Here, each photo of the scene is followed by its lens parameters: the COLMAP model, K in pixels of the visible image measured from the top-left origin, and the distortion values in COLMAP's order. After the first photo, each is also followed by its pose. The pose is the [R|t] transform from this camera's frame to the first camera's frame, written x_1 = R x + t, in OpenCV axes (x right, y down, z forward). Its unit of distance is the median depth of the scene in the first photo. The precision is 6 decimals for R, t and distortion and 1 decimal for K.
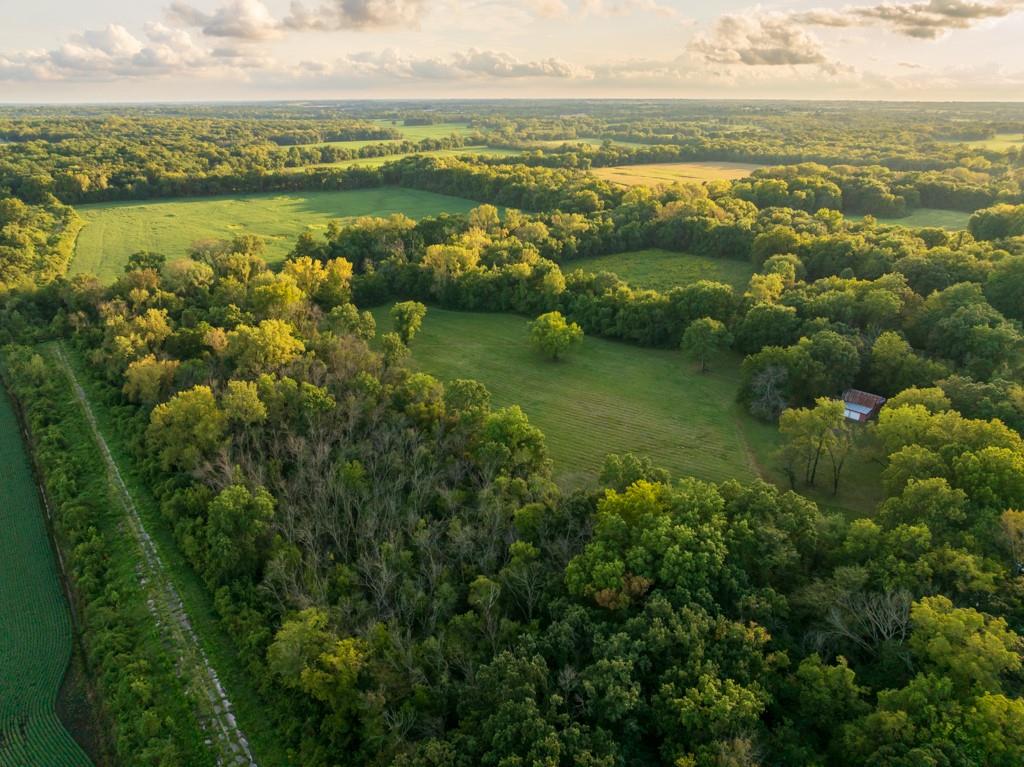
lens RADIAL K [[716.4, 0, 512.0], [0, 716.4, 383.5], [0, 0, 1]] dist [-0.045821, -0.002882]
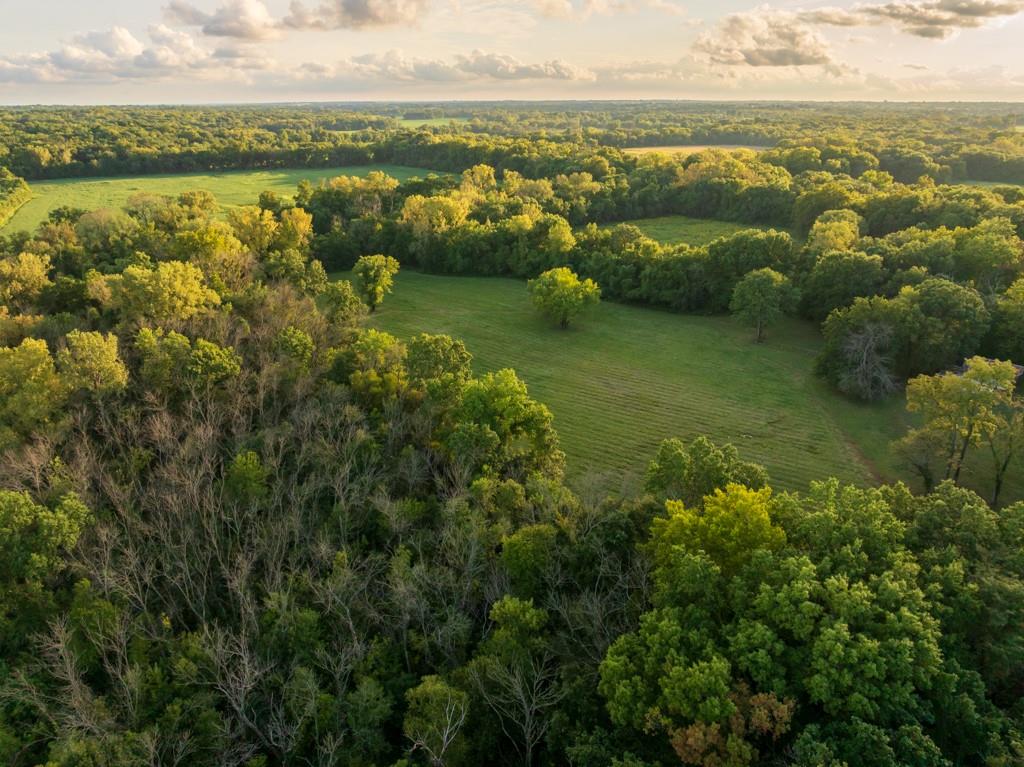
lens RADIAL K [[716.4, 0, 512.0], [0, 716.4, 383.5], [0, 0, 1]] dist [-0.045821, -0.002882]
pose [[0.999994, 0.000517, -0.003378, 0.005845], [-0.000531, 0.999991, -0.004179, 0.025526], [0.003376, 0.004181, 0.999986, 0.190229]]
